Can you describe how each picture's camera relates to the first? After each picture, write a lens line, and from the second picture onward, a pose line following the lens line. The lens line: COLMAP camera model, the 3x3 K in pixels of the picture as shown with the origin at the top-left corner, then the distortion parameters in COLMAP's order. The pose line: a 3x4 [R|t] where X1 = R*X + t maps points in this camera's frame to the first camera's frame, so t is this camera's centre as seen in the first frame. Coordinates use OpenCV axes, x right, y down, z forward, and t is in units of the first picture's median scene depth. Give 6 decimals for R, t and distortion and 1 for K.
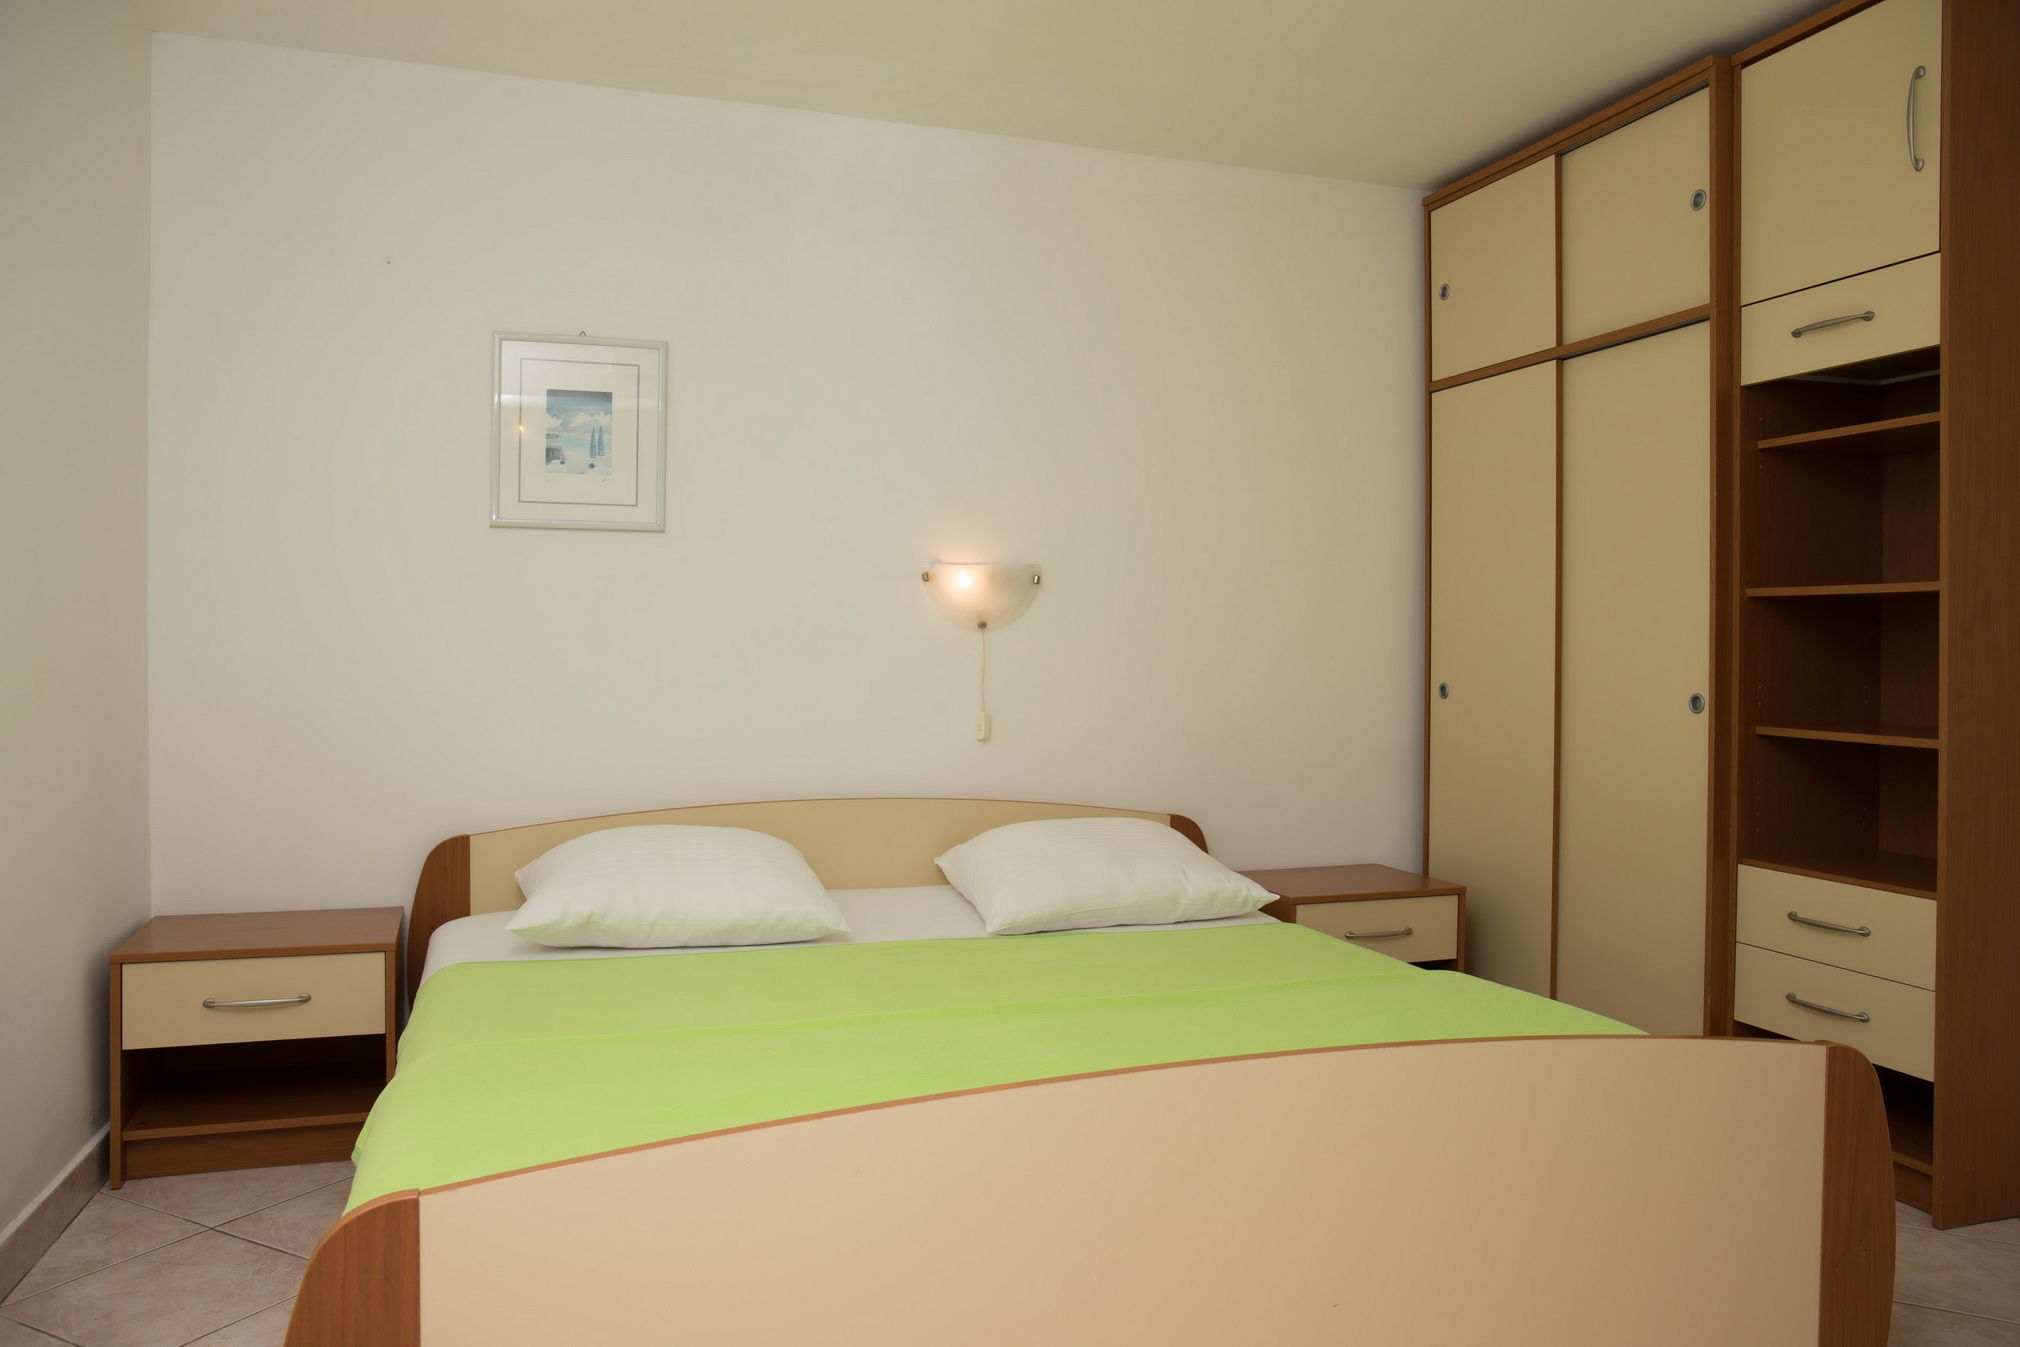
lens RADIAL K [[1354.4, 0, 996.0], [0, 1354.4, 669.4], [0, 0, 1]] dist [-0.053053, 0.025201]
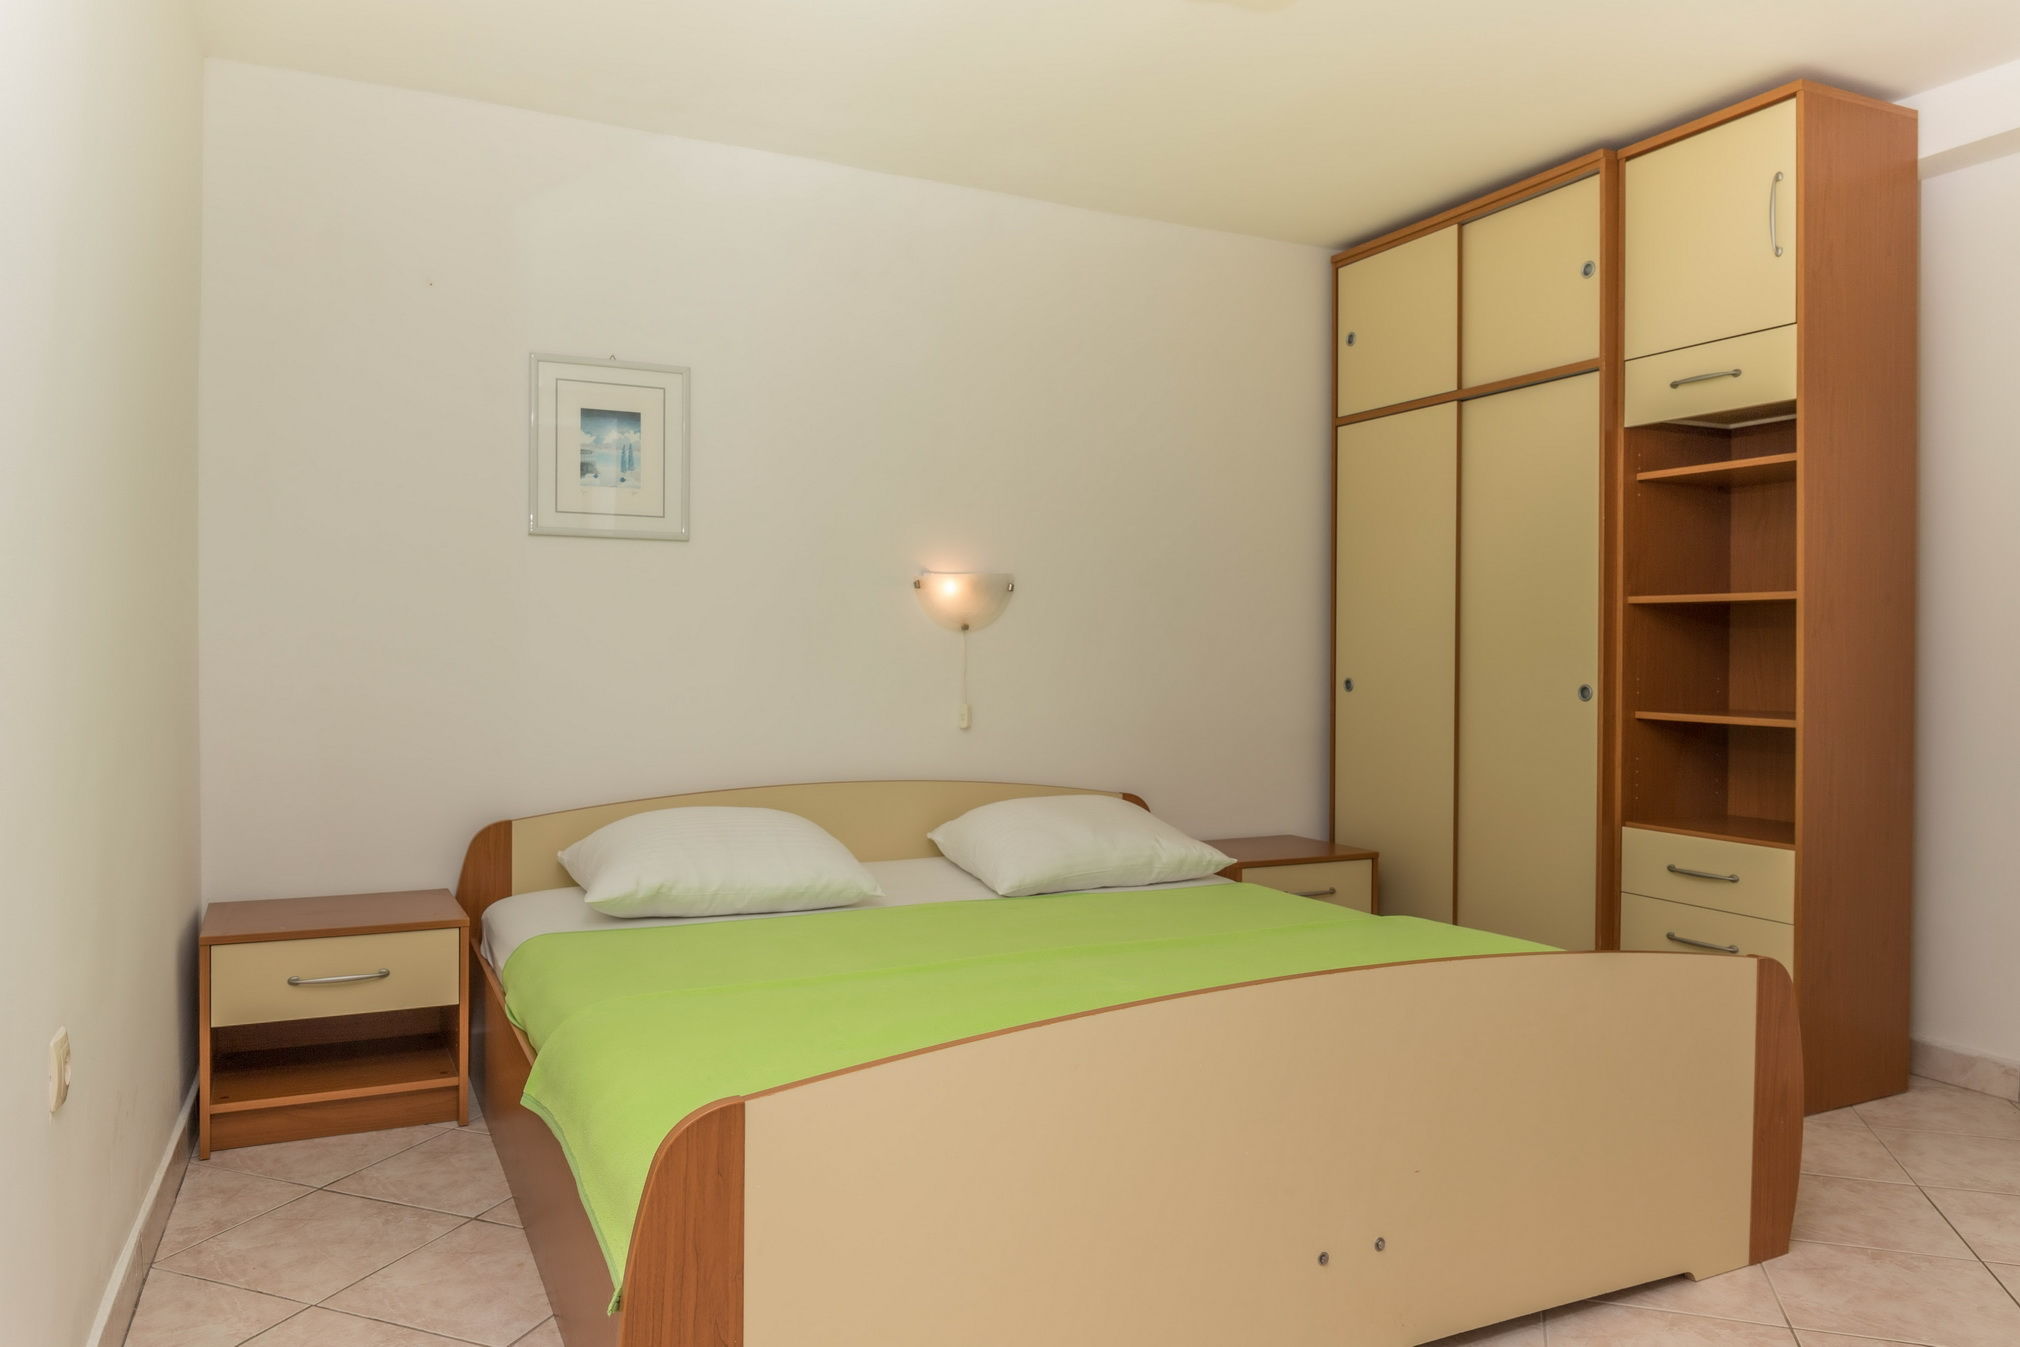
lens RADIAL K [[1271.7, 0, 979.1], [0, 1271.7, 675.0], [0, 0, 1]] dist [0.012034, -0.035244]
pose [[0.992566, -0.002704, 0.121677, -0.143767], [0.002351, 0.999993, 0.003049, 0.004669], [-0.121685, -0.002741, 0.992565, -0.060838]]
